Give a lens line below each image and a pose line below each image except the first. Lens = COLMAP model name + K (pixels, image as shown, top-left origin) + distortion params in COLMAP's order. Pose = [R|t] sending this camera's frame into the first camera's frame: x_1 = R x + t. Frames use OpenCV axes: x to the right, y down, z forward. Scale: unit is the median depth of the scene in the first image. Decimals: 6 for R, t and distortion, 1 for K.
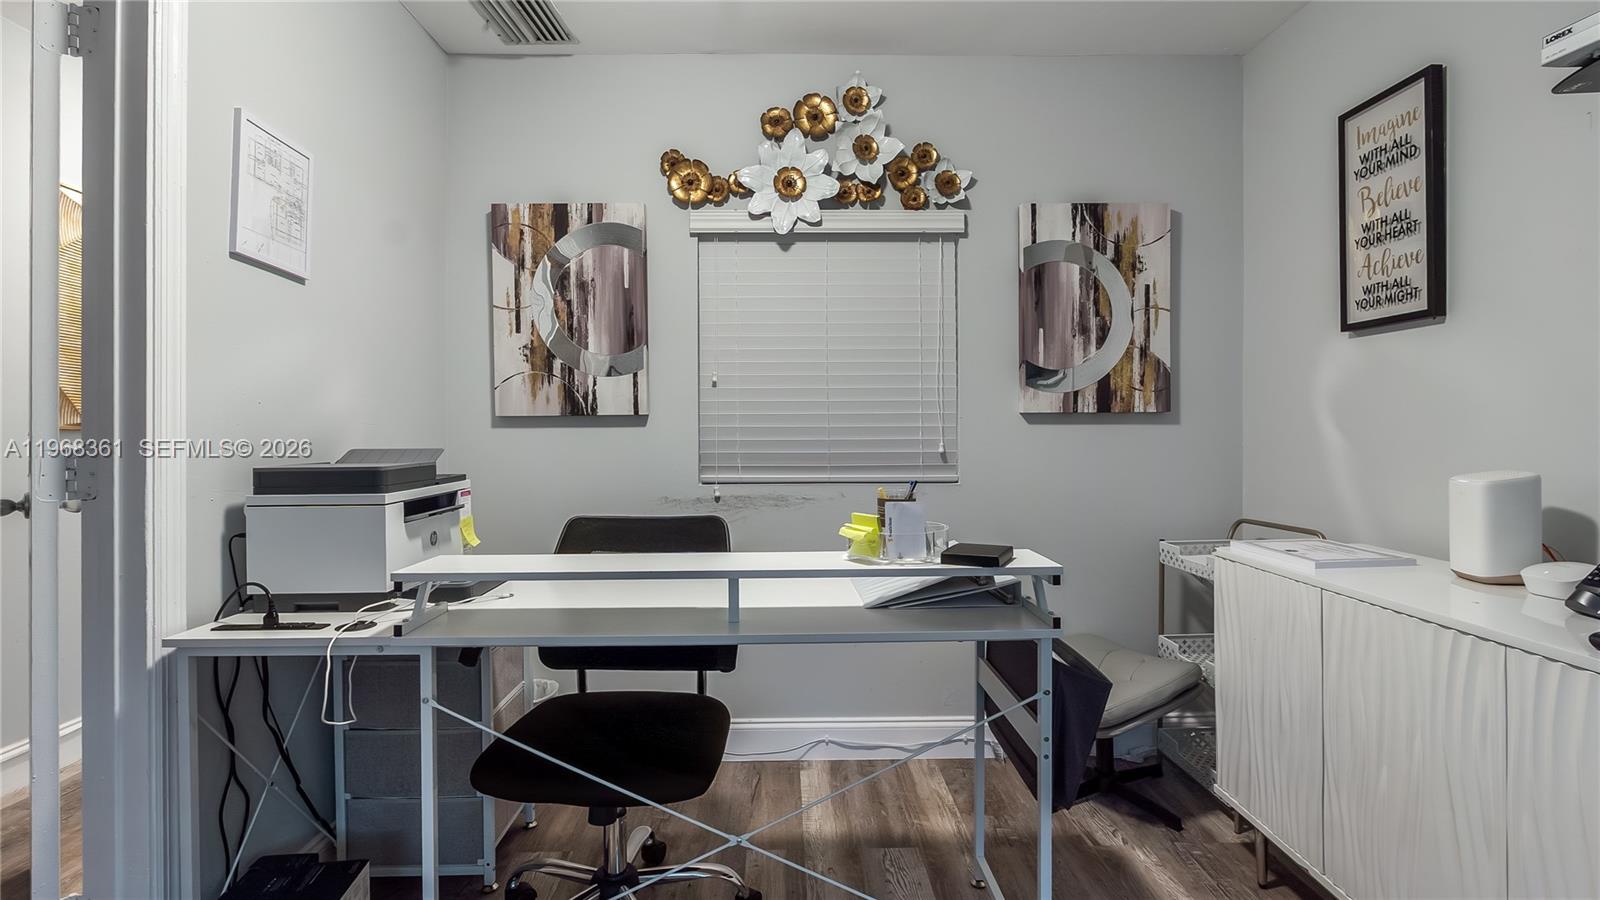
lens RADIAL K [[762.1, 0, 801.7], [0, 762.1, 430.0], [0, 0, 1]] dist [0.000187, -0.000165]
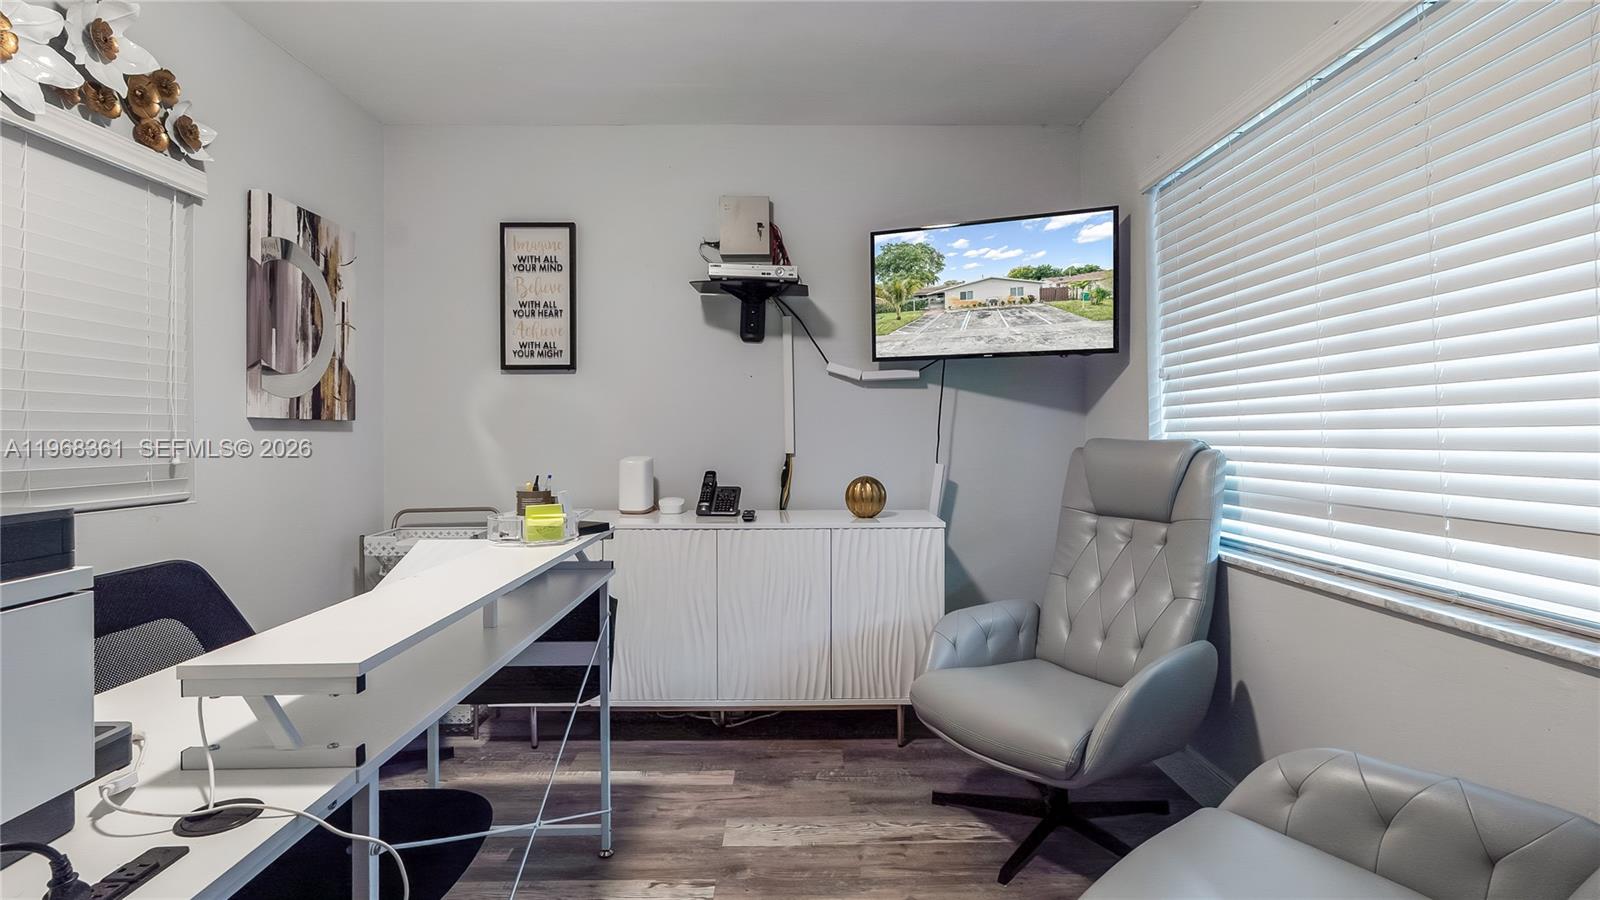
lens RADIAL K [[762.1, 0, 801.7], [0, 762.1, 430.0], [0, 0, 1]] dist [0.000187, -0.000165]
pose [[0.006050, 0.012226, 0.999907, -0.621063], [0.003212, 0.999920, -0.012245, 0.005656], [-0.999977, 0.003286, 0.006010, 0.343859]]
